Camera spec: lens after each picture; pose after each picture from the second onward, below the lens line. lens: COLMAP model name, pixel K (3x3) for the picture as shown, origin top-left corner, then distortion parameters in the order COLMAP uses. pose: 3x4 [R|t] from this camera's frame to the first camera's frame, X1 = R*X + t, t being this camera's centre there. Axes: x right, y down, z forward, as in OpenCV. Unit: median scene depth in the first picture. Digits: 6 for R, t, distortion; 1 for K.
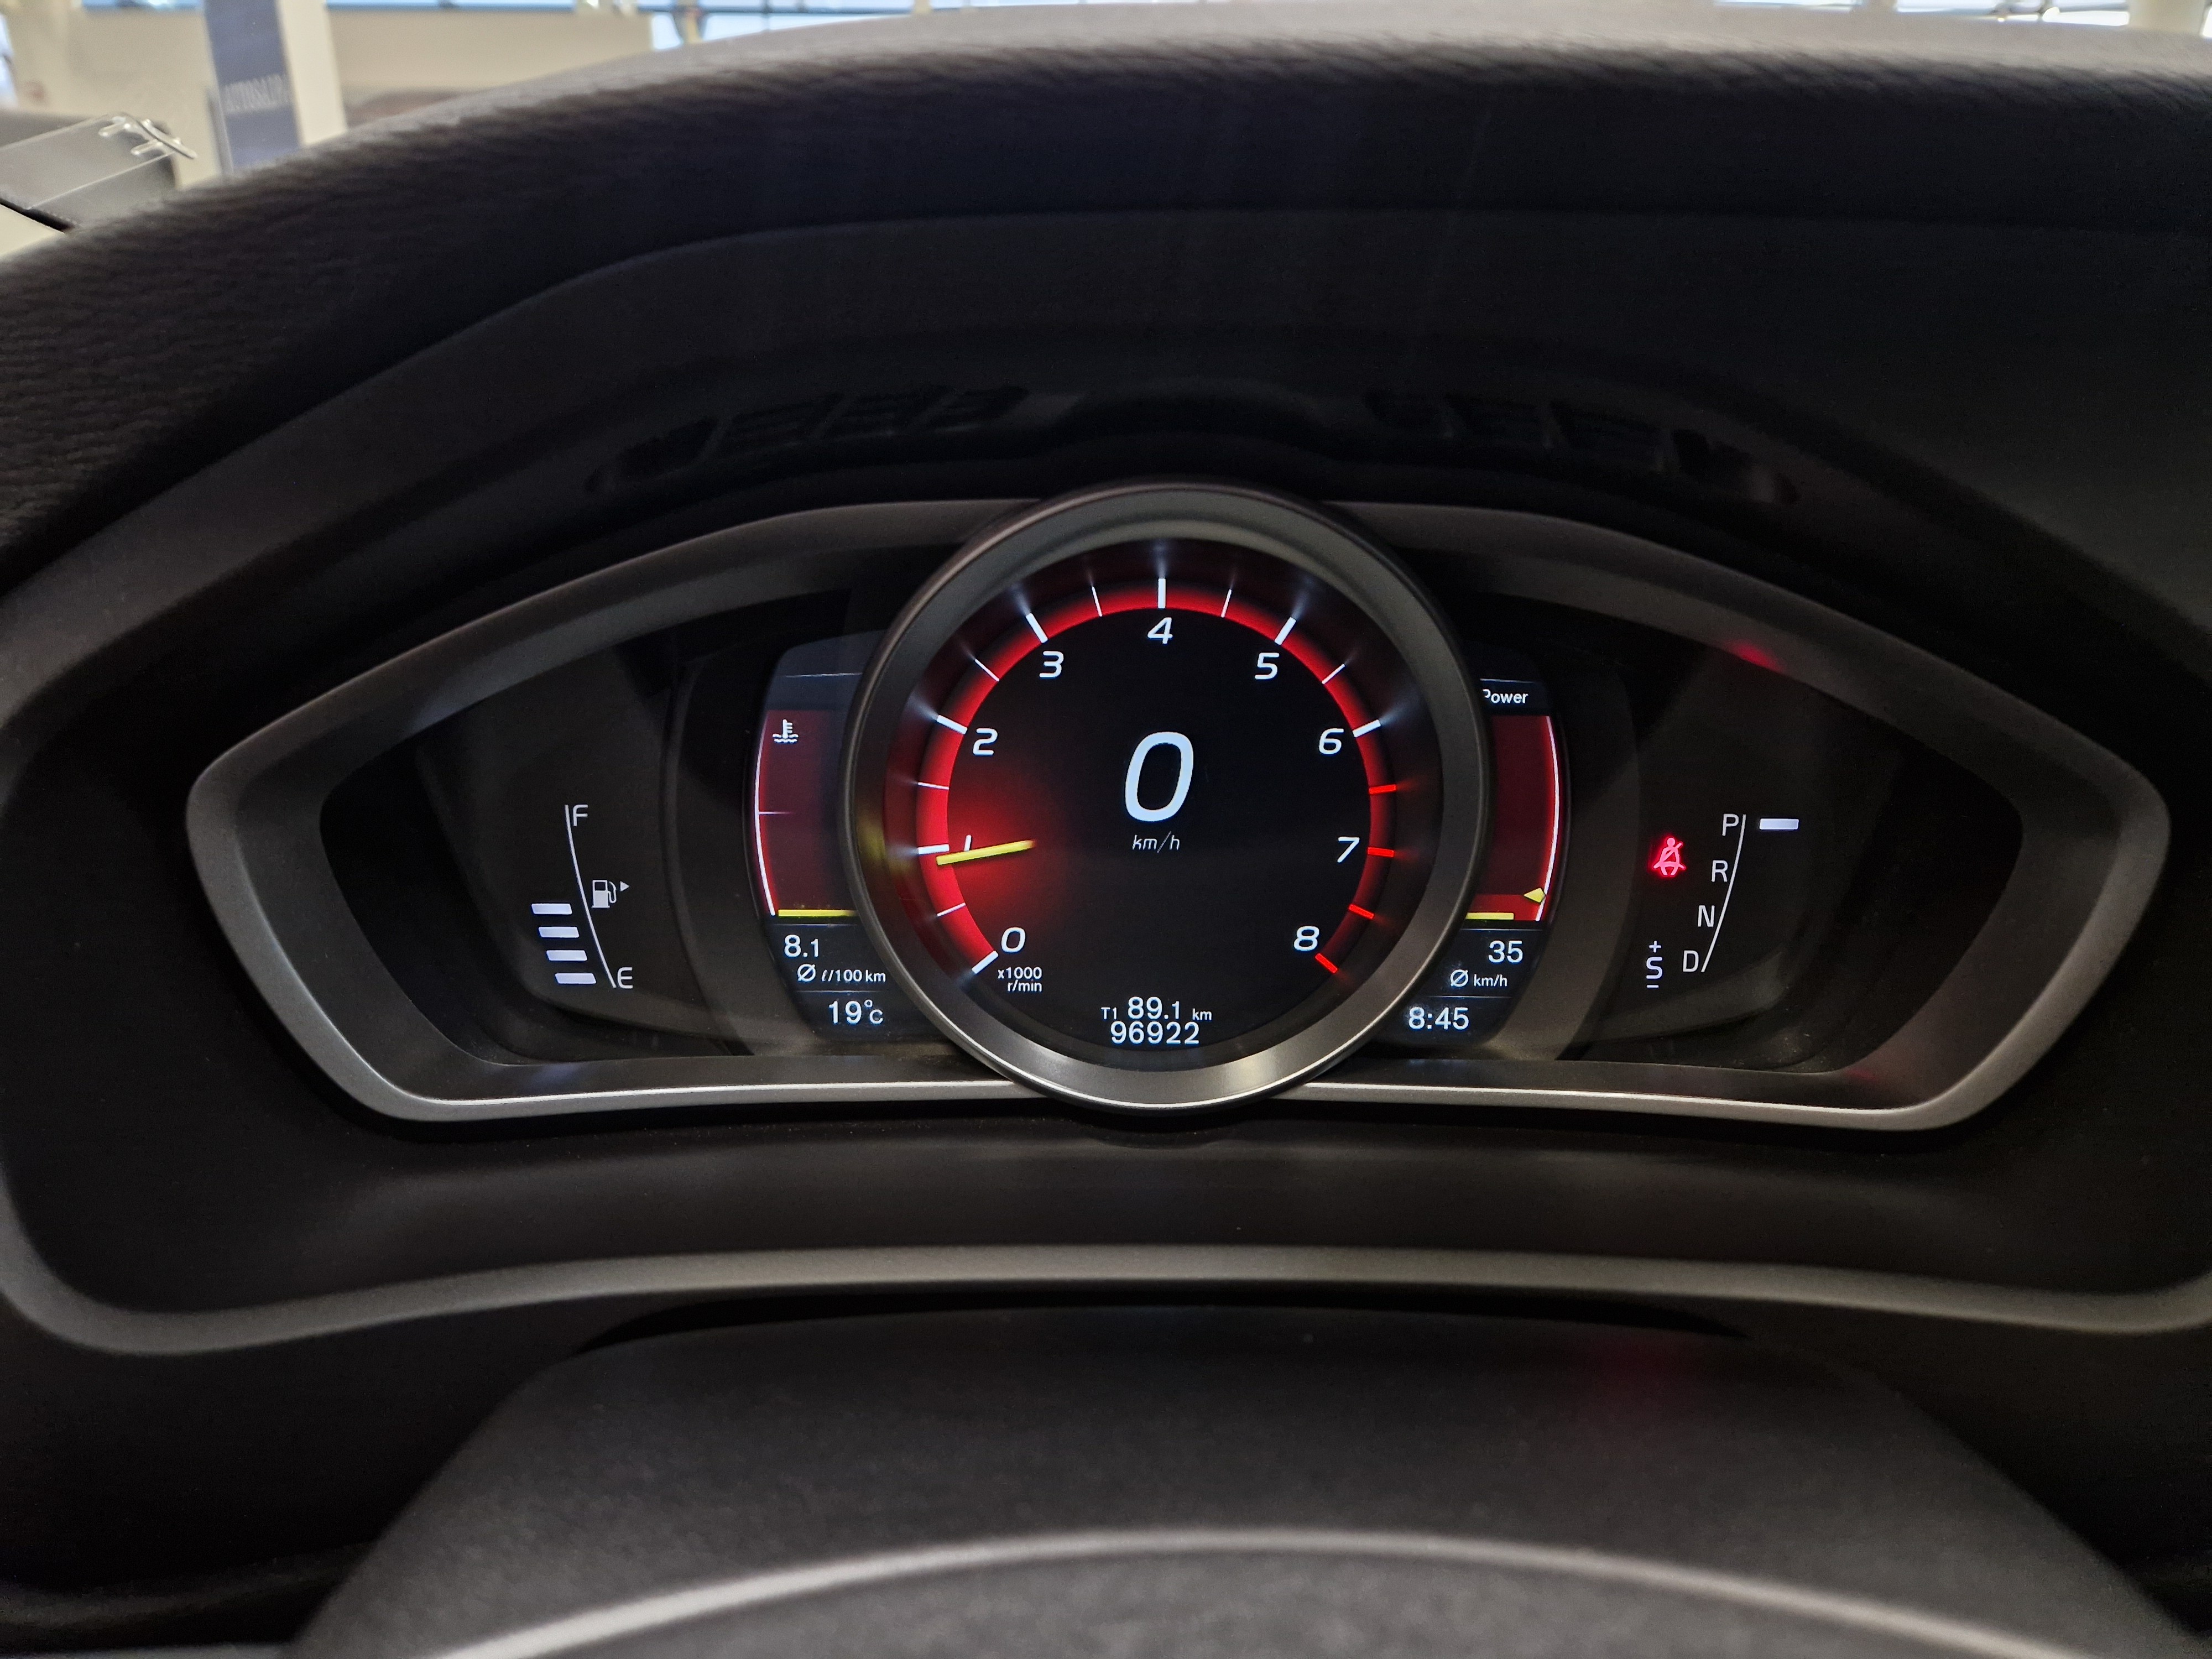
lens RADIAL K [[1518.4, 0, 1106.0], [0, 1518.4, 829.5], [0, 0, 1]] dist [0.054958, 0.000128]
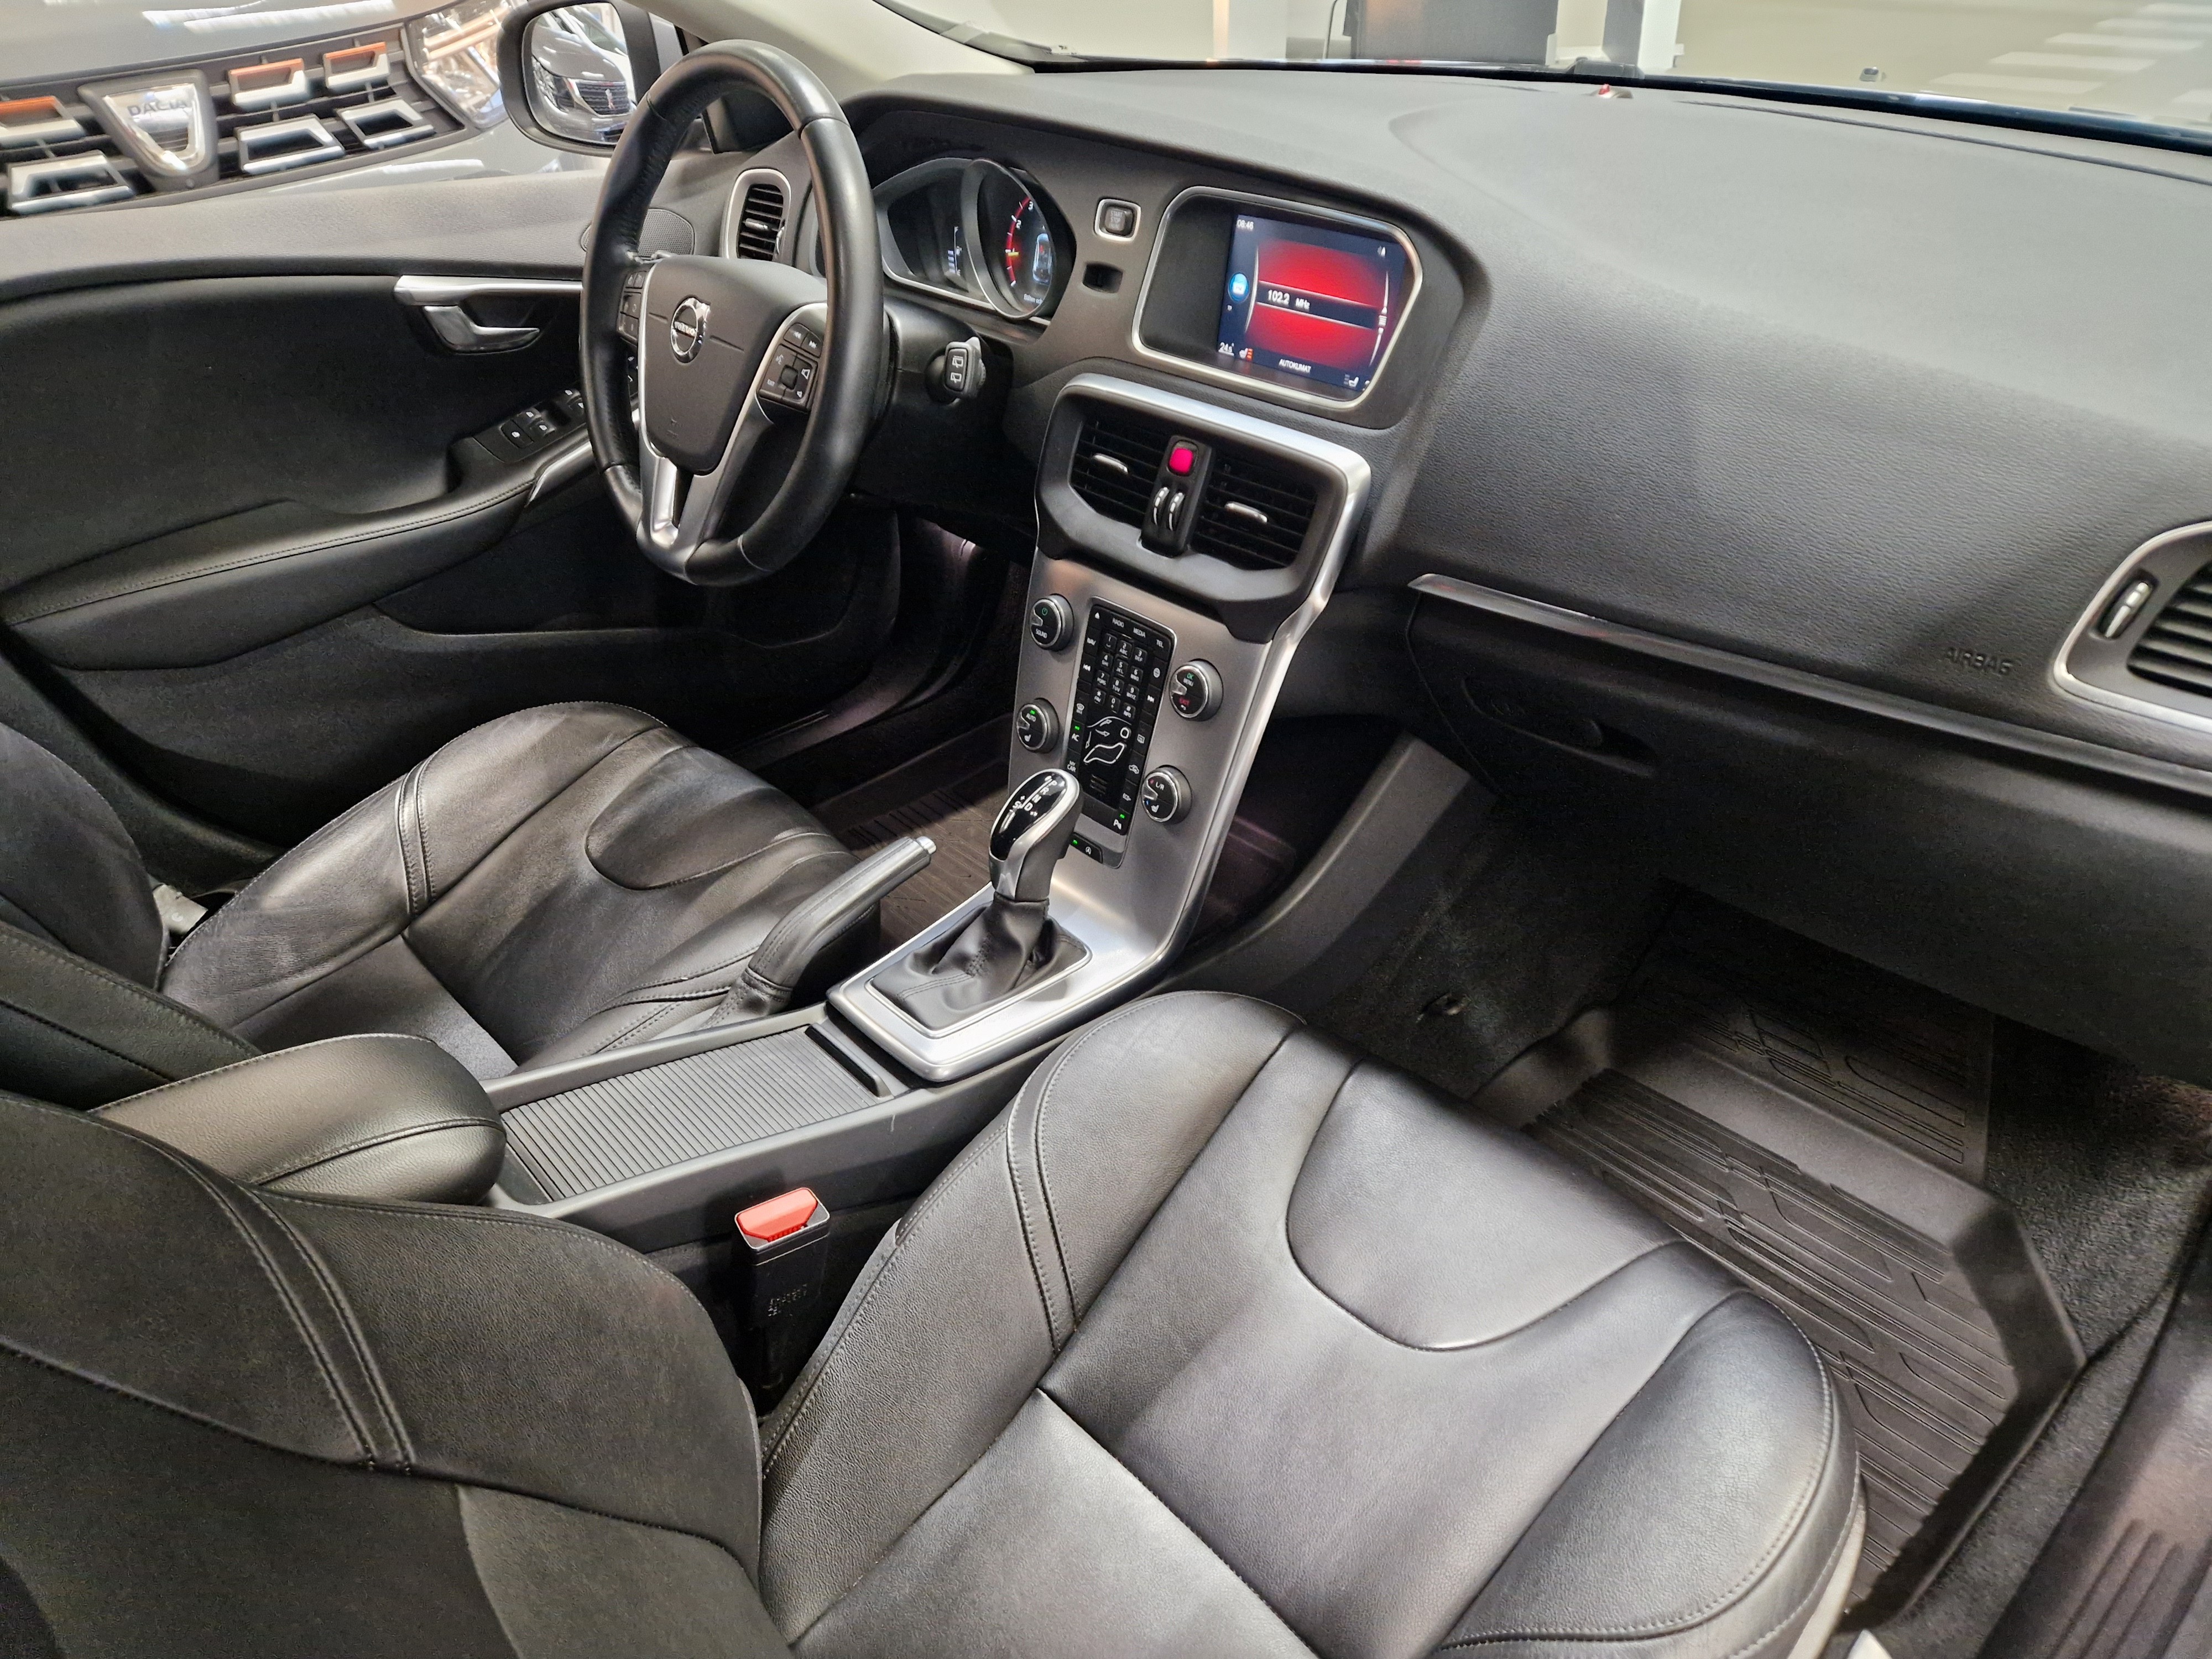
lens RADIAL K [[1481.0, 0, 1103.7], [0, 1481.0, 900.0], [0, 0, 1]] dist [0.048521, -0.046721]
pose [[0.668703, 0.415990, -0.616270, 3.319479], [-0.230103, 0.903936, 0.360488, 0.085084], [0.707028, -0.099253, 0.700185, -1.838840]]
